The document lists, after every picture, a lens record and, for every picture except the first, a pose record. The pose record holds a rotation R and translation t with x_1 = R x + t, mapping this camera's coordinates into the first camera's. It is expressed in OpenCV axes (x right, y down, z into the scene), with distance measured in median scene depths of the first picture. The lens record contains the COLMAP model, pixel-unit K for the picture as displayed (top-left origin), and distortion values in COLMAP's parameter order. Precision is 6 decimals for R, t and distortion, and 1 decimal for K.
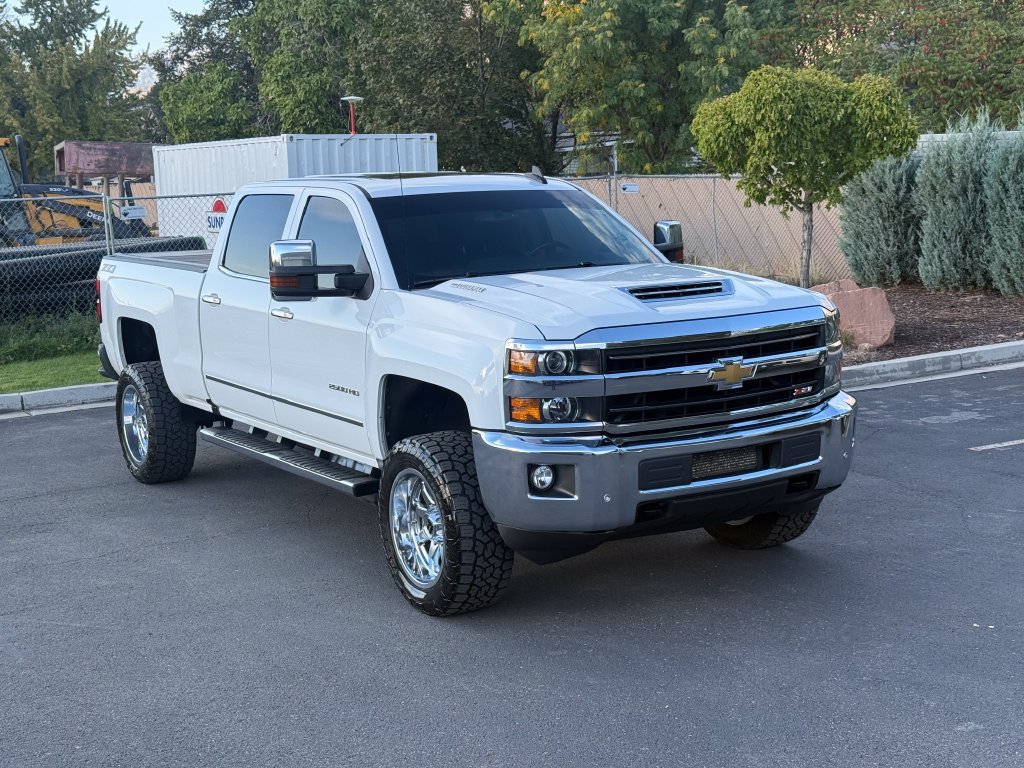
lens RADIAL K [[1429.8, 0, 515.2], [0, 1429.8, 387.2], [0, 0, 1]] dist [0.118810, 0.000000]
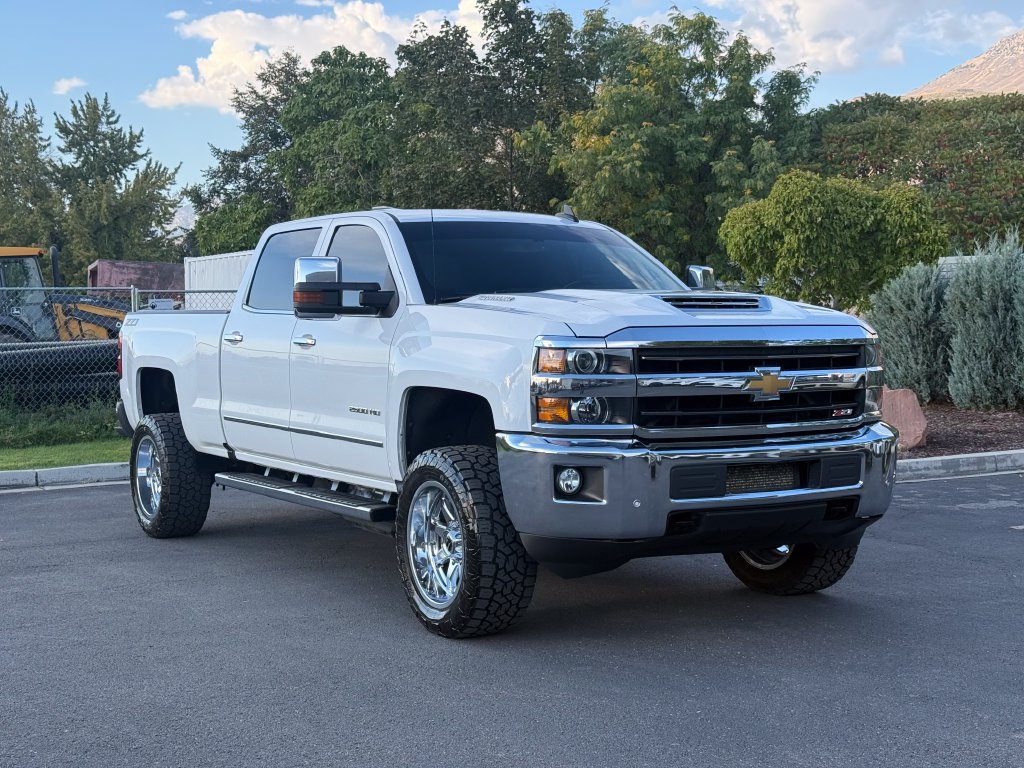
lens RADIAL K [[1429.8, 0, 517.3], [0, 1429.8, 386.7], [0, 0, 1]] dist [0.118810, 0.000000]
pose [[0.999561, 0.025652, -0.014830, -0.002602], [-0.027094, 0.993888, -0.107017, 0.092696], [0.011994, 0.107372, 0.994147, 0.040692]]
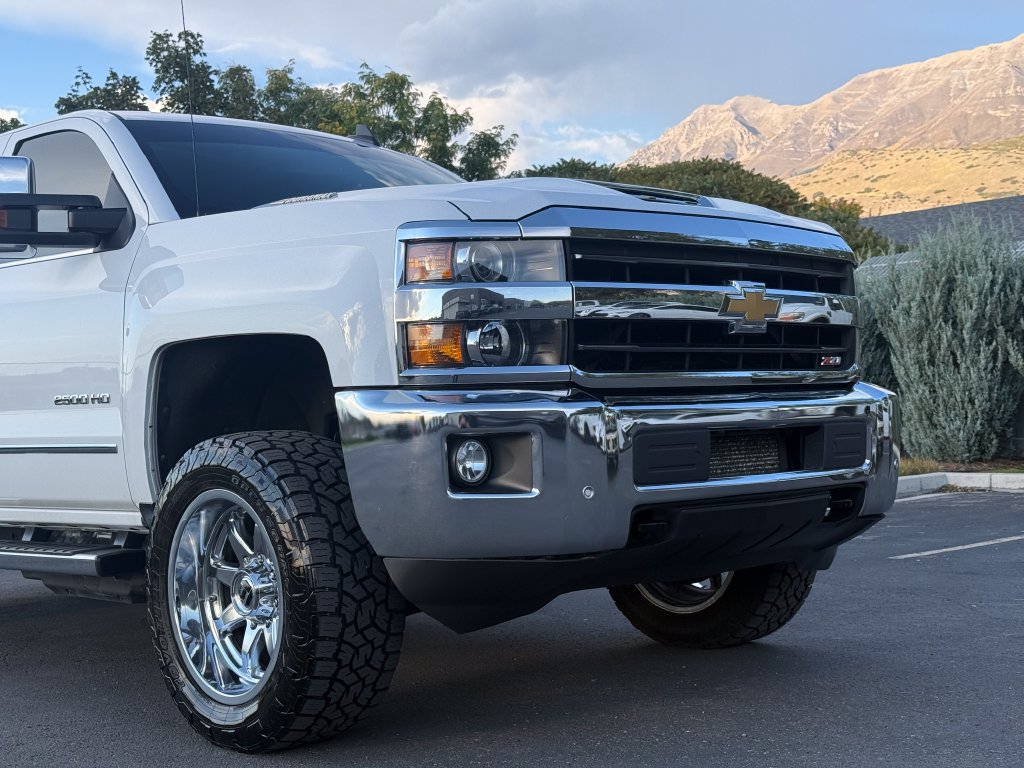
lens RADIAL K [[1429.8, 0, 508.2], [0, 1429.8, 389.9], [0, 0, 1]] dist [0.118810, 0.000000]
pose [[0.979102, -0.007540, 0.203229, -0.072089], [0.043301, 0.984128, -0.172097, 0.118649], [-0.198706, 0.177300, 0.963888, 0.403072]]
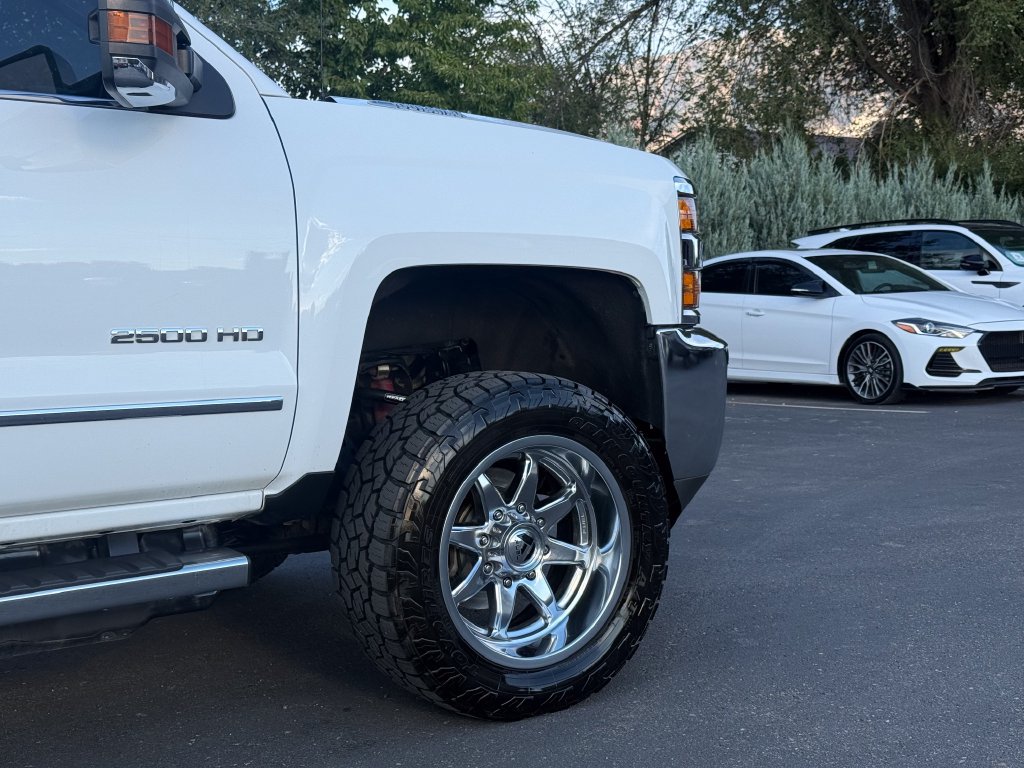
lens RADIAL K [[1429.8, 0, 516.1], [0, 1429.8, 381.9], [0, 0, 1]] dist [0.118810, 0.000000]
pose [[-0.055582, -0.039295, 0.997681, -0.572456], [0.169056, 0.984428, 0.048192, 0.011134], [-0.984038, 0.171342, -0.048073, 1.001384]]
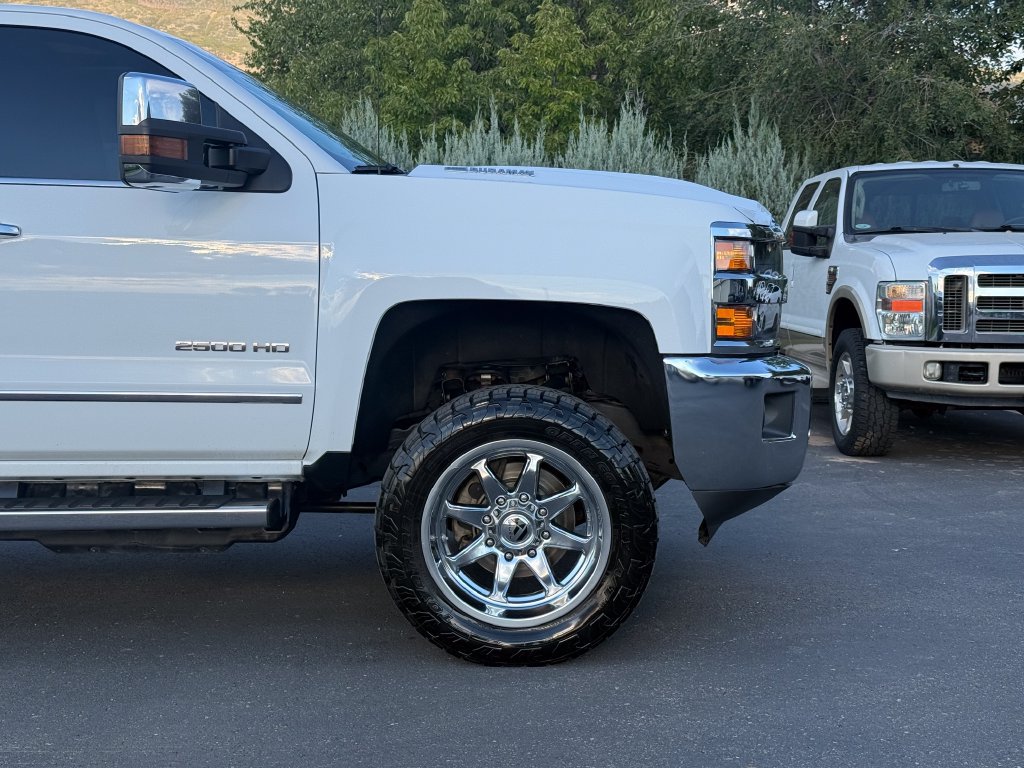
lens RADIAL K [[1429.8, 0, 509.9], [0, 1429.8, 380.3], [0, 0, 1]] dist [0.118810, 0.000000]
pose [[0.522933, -0.035195, 0.851647, -0.599438], [0.111558, 0.993379, -0.027448, 0.046584], [-0.845042, 0.109362, 0.523397, 0.647274]]
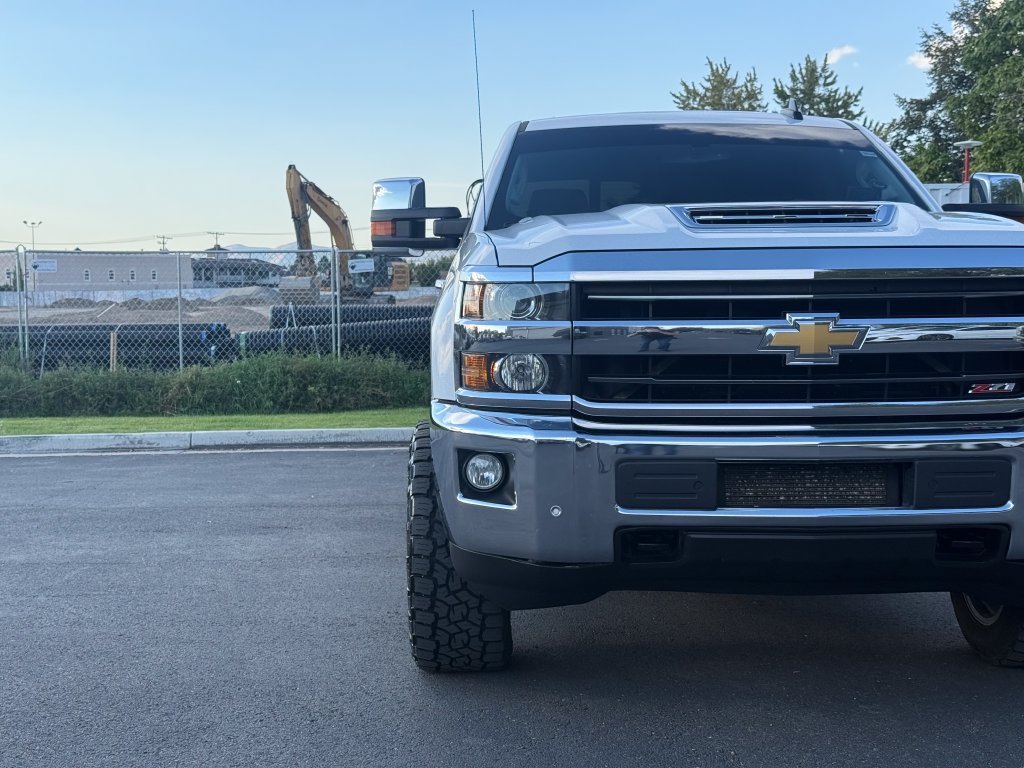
lens RADIAL K [[1429.8, 0, 520.3], [0, 1429.8, 383.5], [0, 0, 1]] dist [0.118810, 0.000000]
pose [[0.861911, 0.055639, -0.503998, 0.329415], [-0.094933, 0.994093, -0.052608, 0.049659], [0.498093, 0.093189, 0.862101, 0.383472]]
